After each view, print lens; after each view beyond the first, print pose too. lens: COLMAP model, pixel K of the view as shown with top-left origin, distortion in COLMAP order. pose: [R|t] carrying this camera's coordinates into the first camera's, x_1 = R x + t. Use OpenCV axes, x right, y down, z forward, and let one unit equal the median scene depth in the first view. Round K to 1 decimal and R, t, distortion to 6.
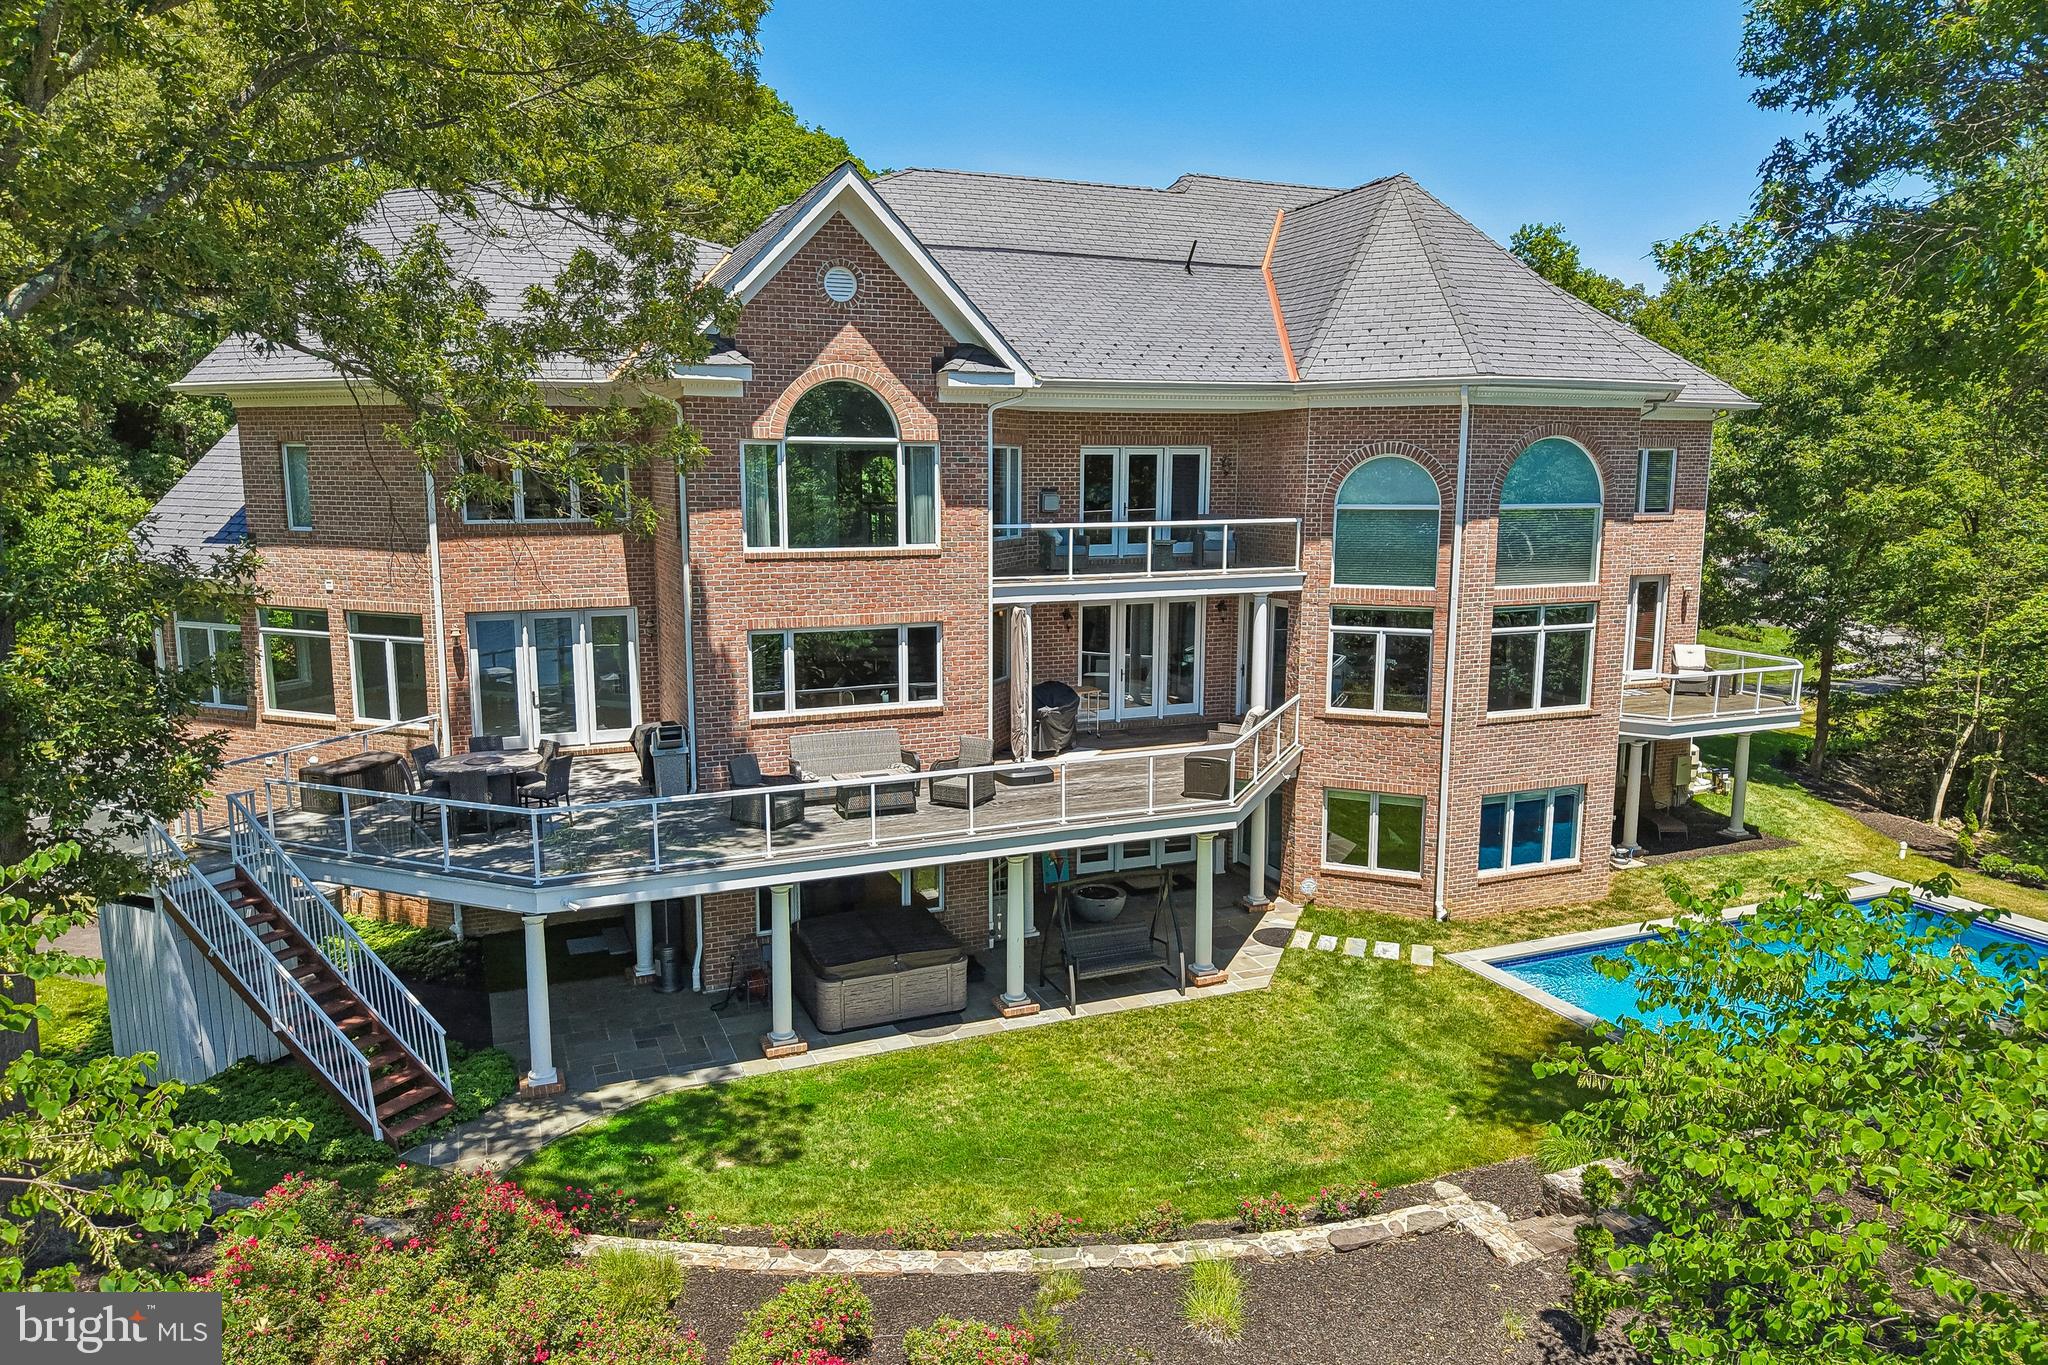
lens RADIAL K [[1372.5, 0, 1025.0], [0, 1372.5, 690.6], [0, 0, 1]] dist [0.014885, -0.014861]
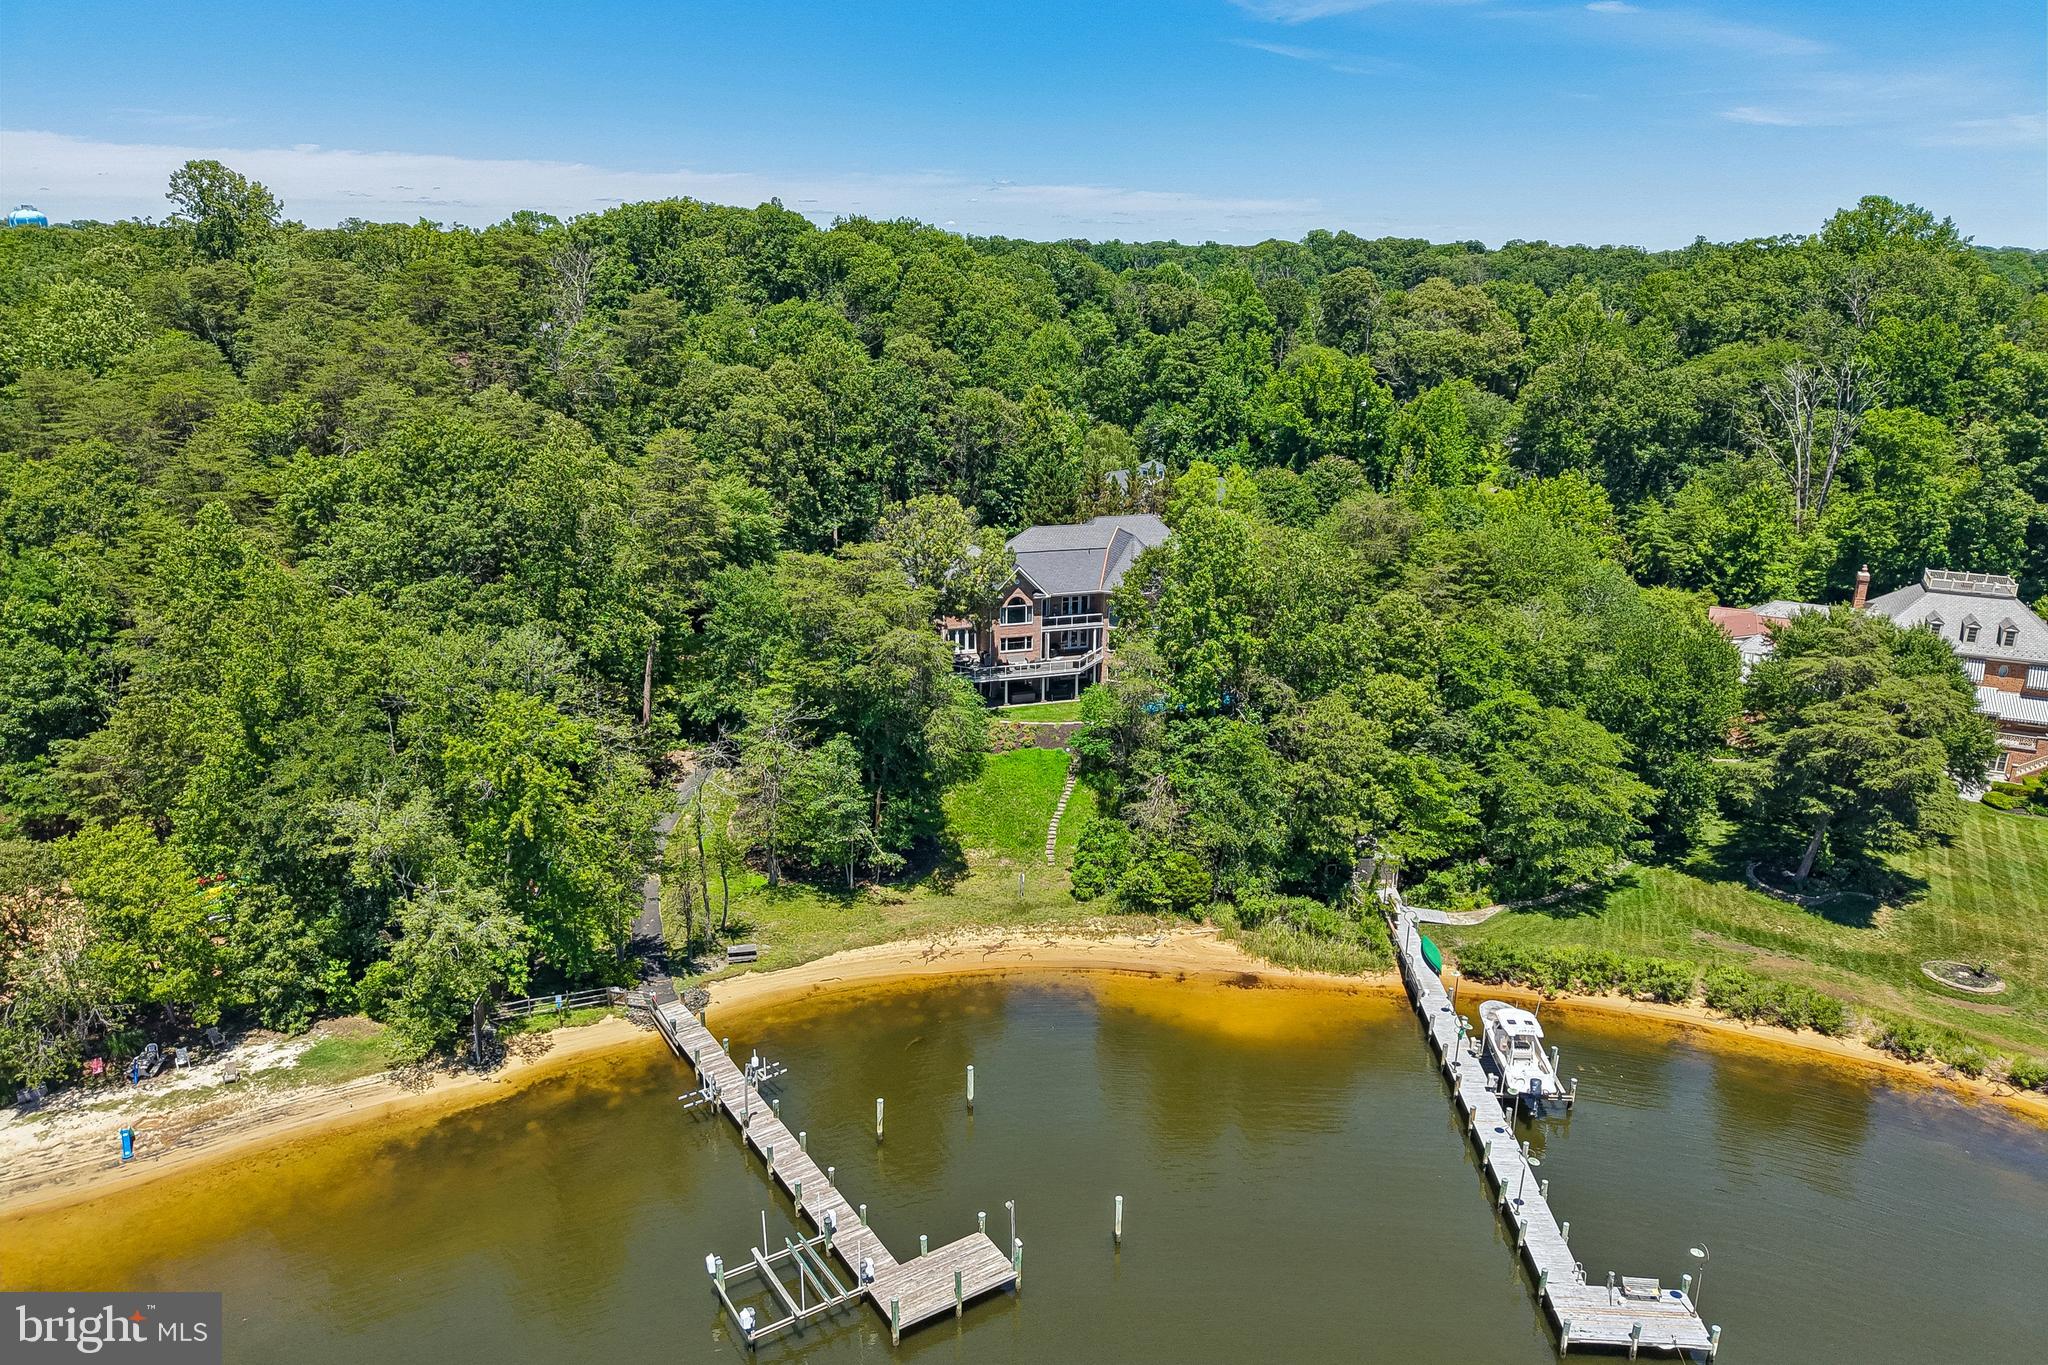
lens RADIAL K [[1372.5, 0, 1029.1], [0, 1372.5, 683.0], [0, 0, 1]] dist [0.014885, -0.014861]
pose [[0.995384, 0.039342, -0.087536, 0.418946], [-0.026533, 0.989373, 0.142962, -0.648874], [0.092231, -0.139979, 0.985850, -4.525499]]
